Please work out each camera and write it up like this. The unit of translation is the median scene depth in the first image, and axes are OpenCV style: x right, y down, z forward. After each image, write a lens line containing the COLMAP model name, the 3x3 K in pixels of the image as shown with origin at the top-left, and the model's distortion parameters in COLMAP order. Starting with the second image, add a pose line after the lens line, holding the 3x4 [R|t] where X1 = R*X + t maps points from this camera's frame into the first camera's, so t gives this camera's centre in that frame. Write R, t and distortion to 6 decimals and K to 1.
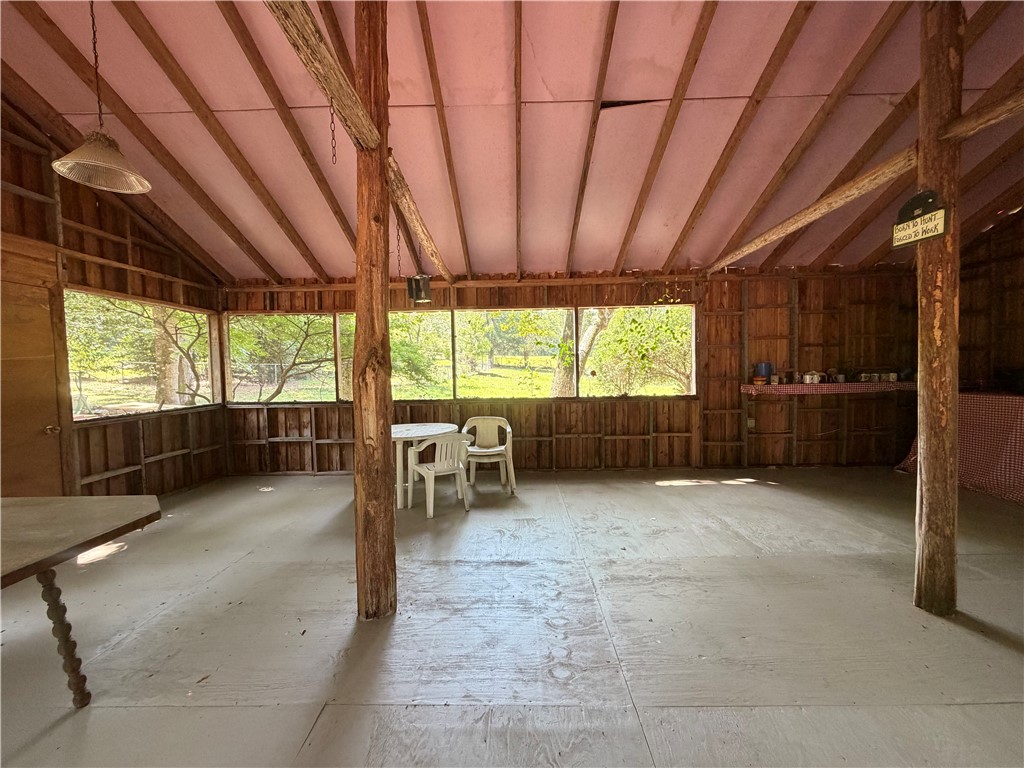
lens RADIAL K [[407.2, 0, 512.0], [0, 407.2, 384.0], [0, 0, 1]] dist [-0.000833, 0.000427]
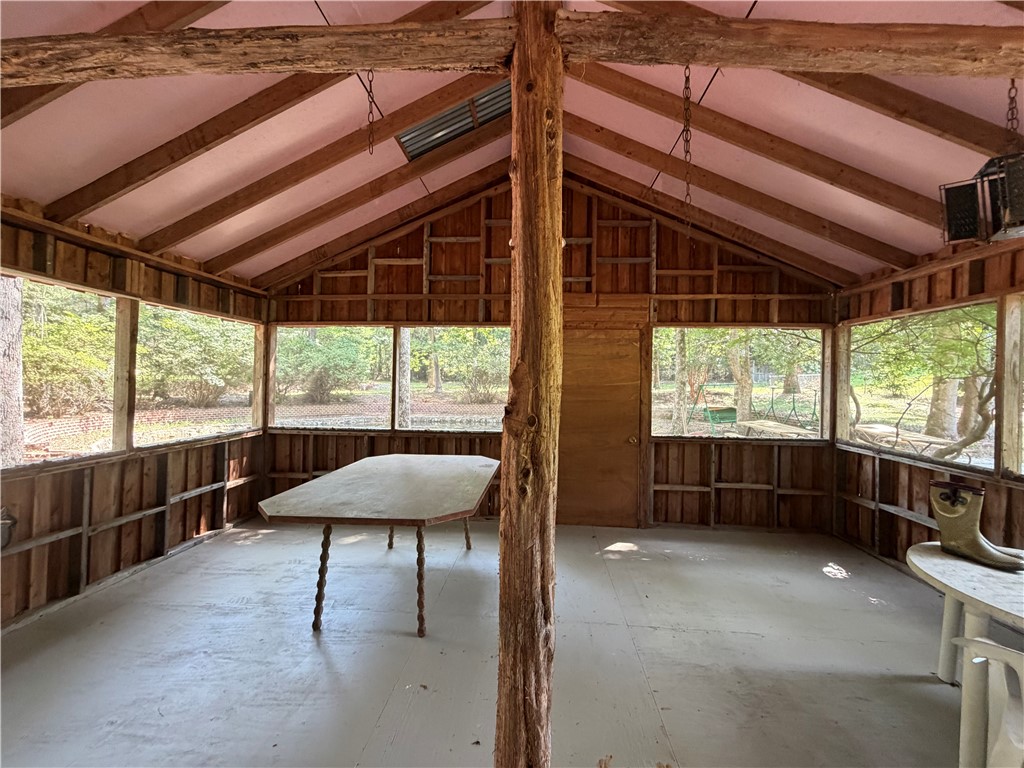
lens RADIAL K [[407.2, 0, 512.0], [0, 407.2, 384.0], [0, 0, 1]] dist [-0.000833, 0.000427]
pose [[-0.053140, 0.003113, -0.998582, 0.129709], [-0.058047, 0.998295, 0.006201, -0.039222], [0.996899, 0.058294, -0.052868, 0.551042]]
